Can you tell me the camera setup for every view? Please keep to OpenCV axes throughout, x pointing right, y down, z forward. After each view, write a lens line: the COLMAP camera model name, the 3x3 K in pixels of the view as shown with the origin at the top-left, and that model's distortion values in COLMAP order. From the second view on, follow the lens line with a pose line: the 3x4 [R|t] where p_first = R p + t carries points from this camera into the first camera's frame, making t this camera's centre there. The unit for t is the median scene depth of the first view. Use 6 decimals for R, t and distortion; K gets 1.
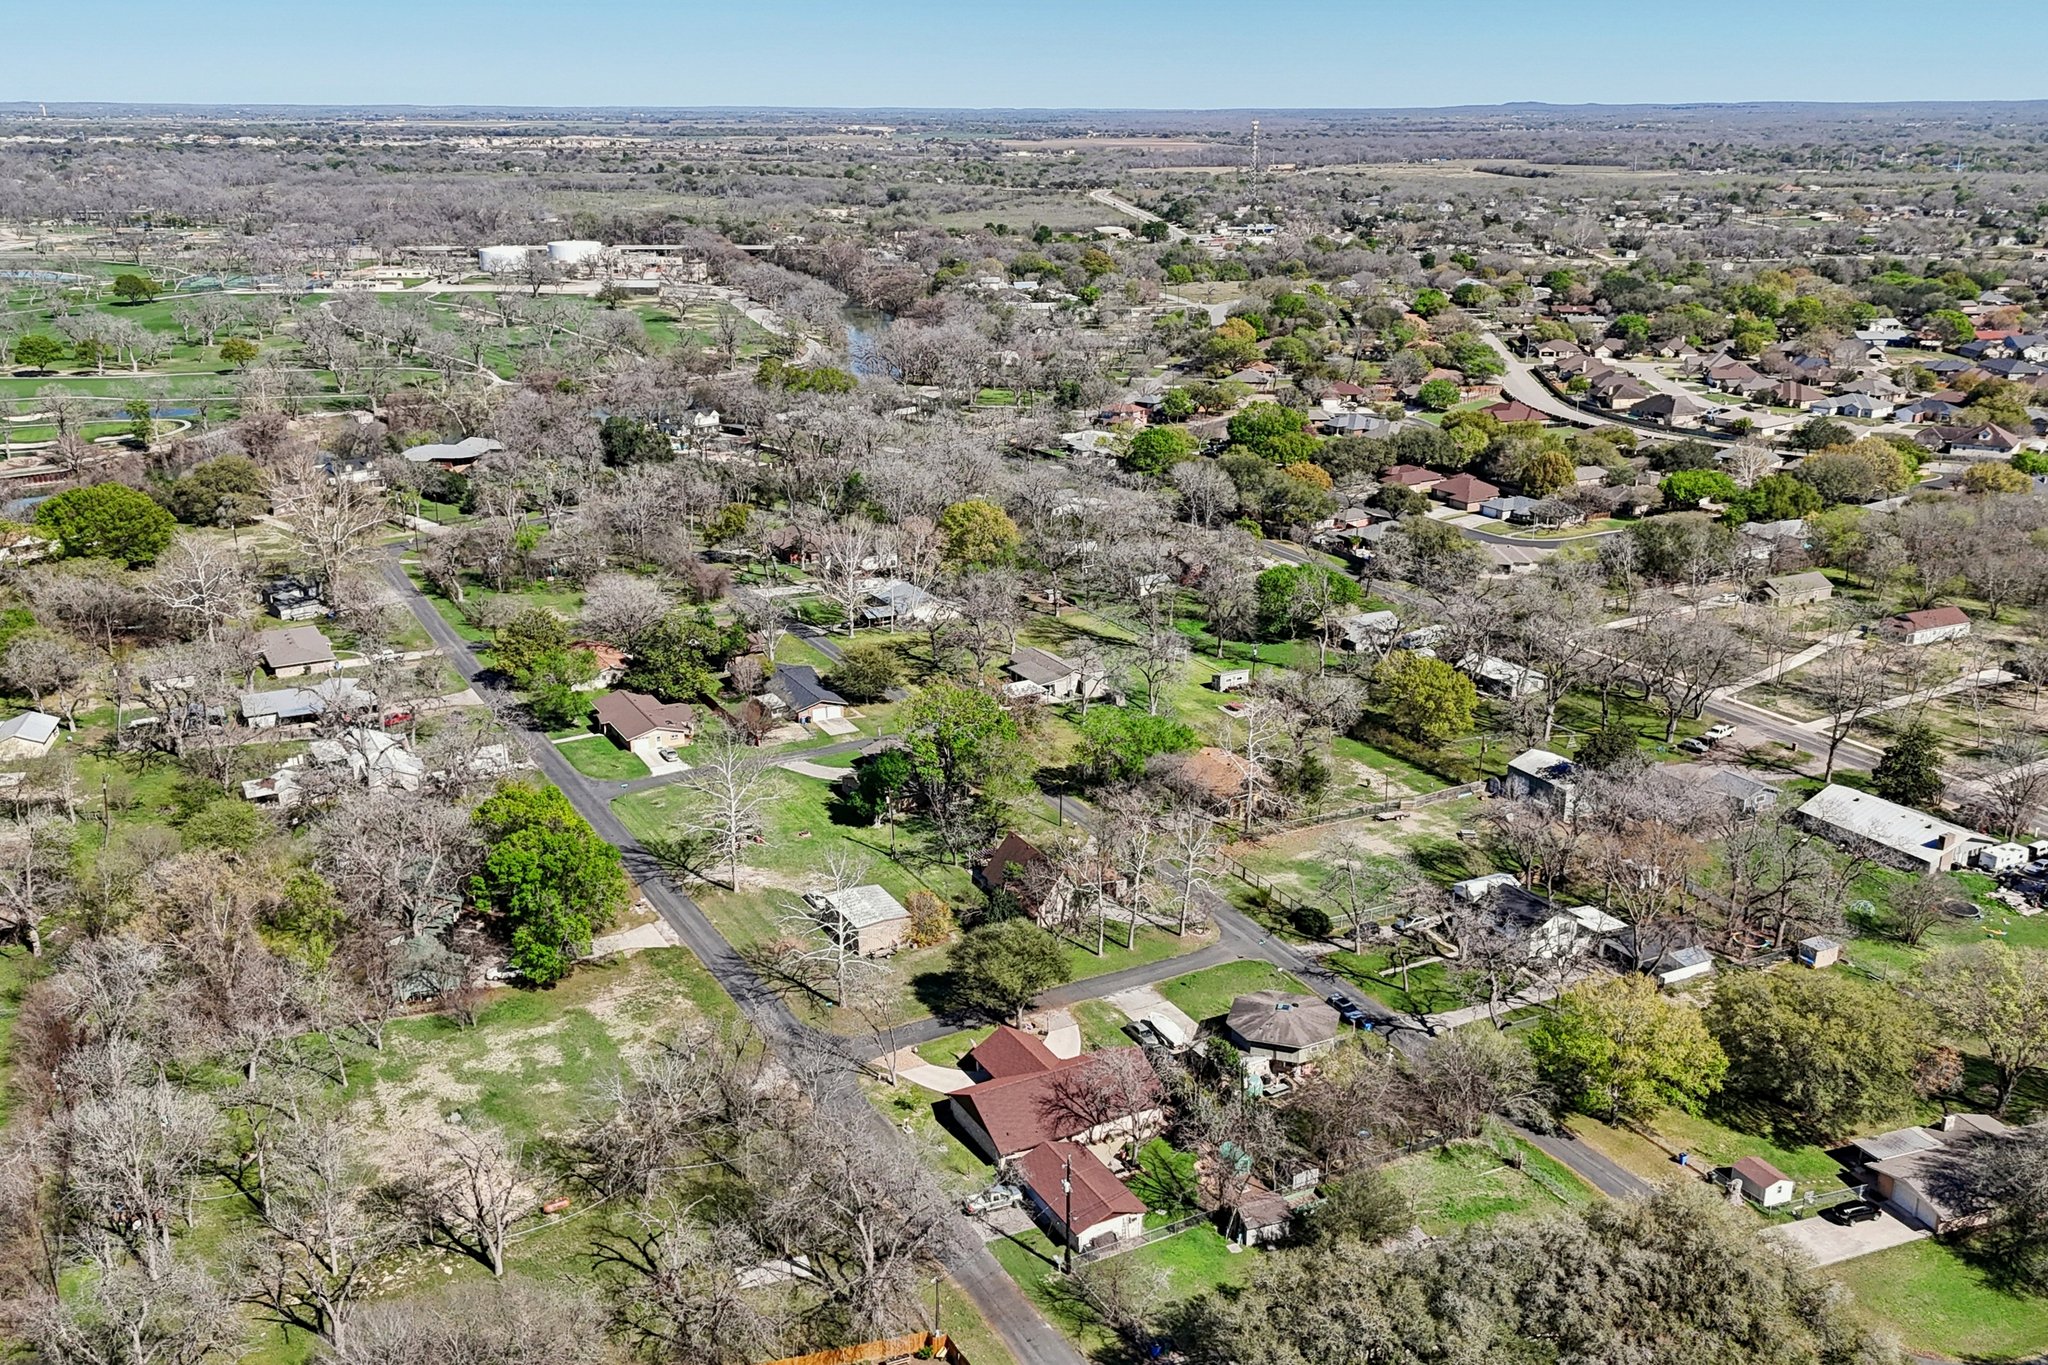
lens RADIAL K [[1753.2, 0, 1024.0], [0, 1753.2, 682.5], [0, 0, 1]] dist [0.010188, -0.010826]
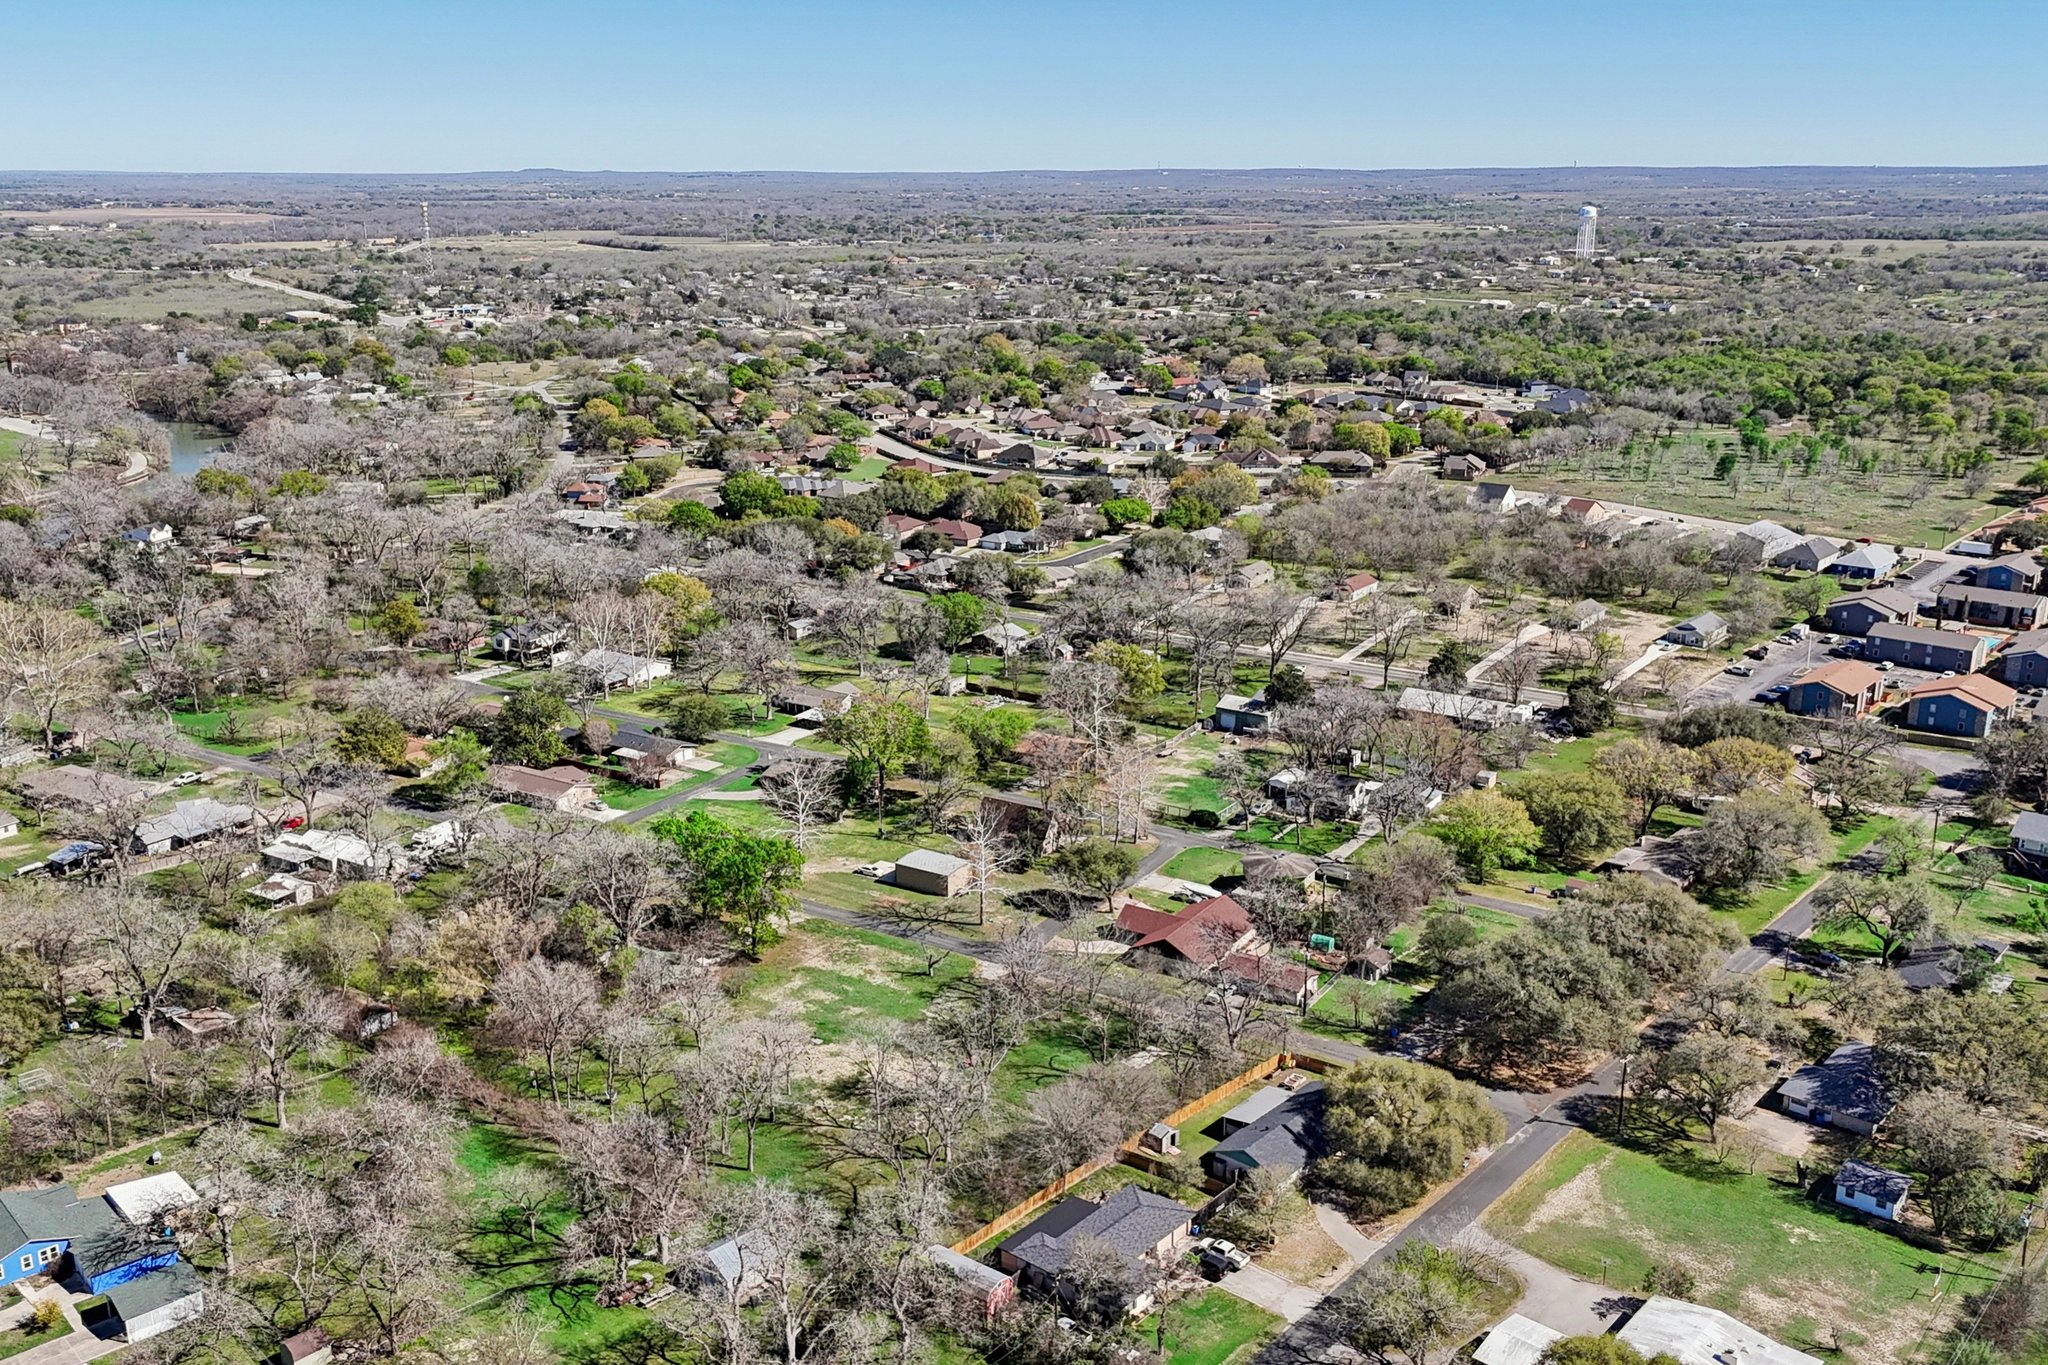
lens RADIAL K [[1753.2, 0, 1024.0], [0, 1753.2, 682.5], [0, 0, 1]] dist [0.010188, -0.010826]
pose [[0.866413, -0.132800, 0.481344, -0.247065], [0.149285, 0.988786, 0.004090, -0.001023], [-0.476490, 0.068314, 0.876522, -0.079733]]
